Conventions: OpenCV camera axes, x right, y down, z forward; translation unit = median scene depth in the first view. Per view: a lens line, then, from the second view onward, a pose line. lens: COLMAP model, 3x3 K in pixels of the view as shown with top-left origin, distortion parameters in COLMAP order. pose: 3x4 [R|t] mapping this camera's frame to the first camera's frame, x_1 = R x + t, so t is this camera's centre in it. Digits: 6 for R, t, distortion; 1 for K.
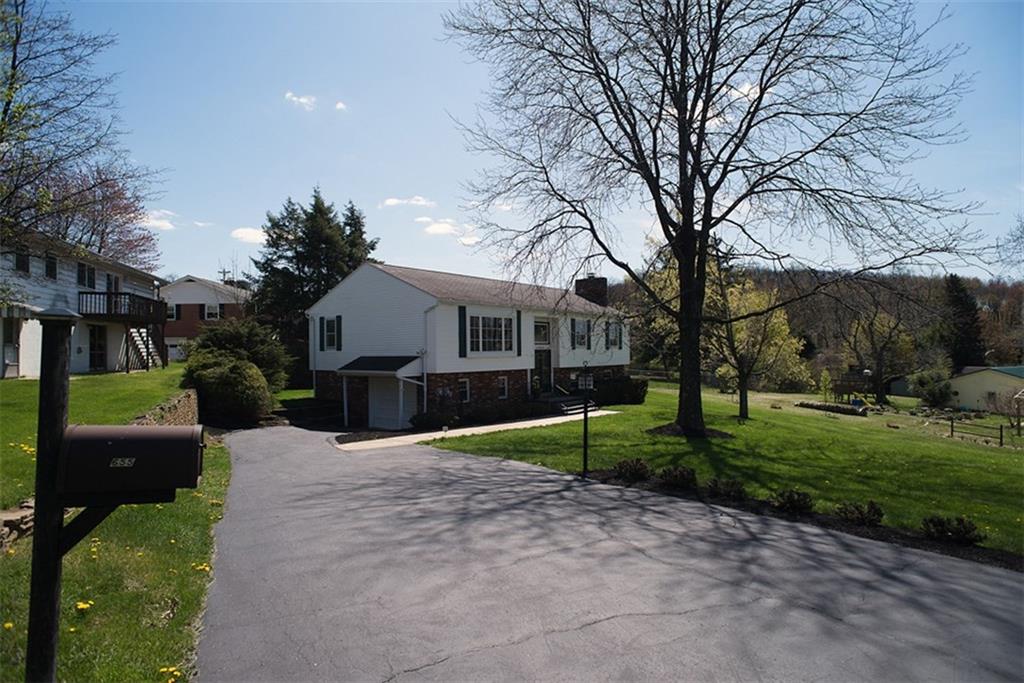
lens RADIAL K [[576.5, 0, 516.8], [0, 576.5, 339.3], [0, 0, 1]] dist [-0.024831, 0.025027]
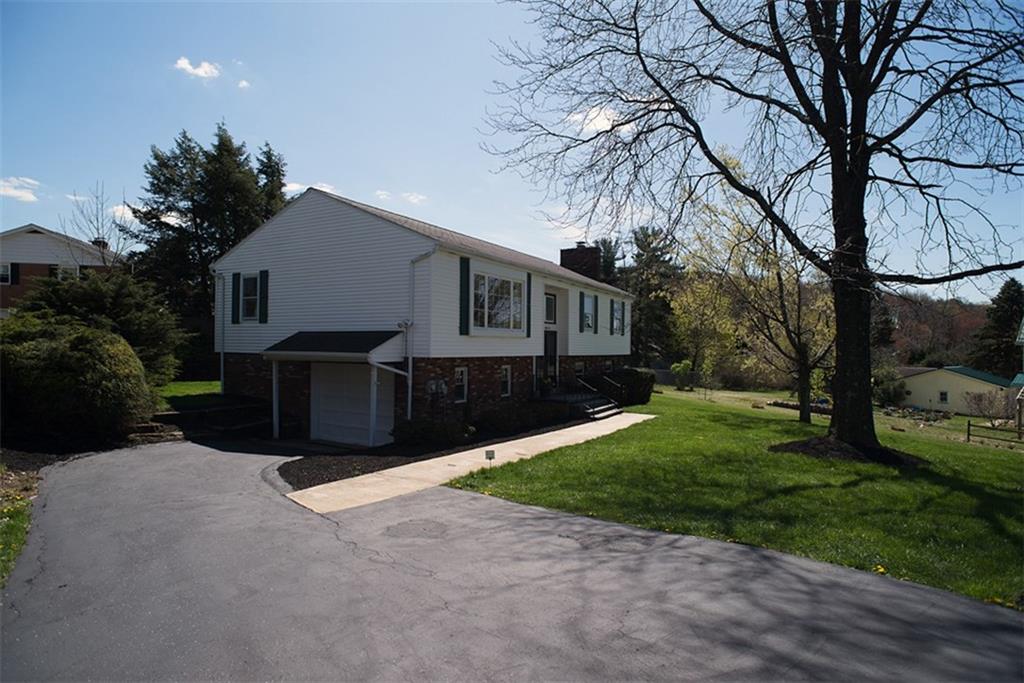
lens RADIAL K [[576.5, 0, 510.4], [0, 576.5, 339.4], [0, 0, 1]] dist [-0.024831, 0.025027]
pose [[0.988575, 0.021475, 0.149195, -0.124512], [-0.022744, 0.999718, 0.006803, 0.027353], [-0.149007, -0.010119, 0.988784, 0.297950]]
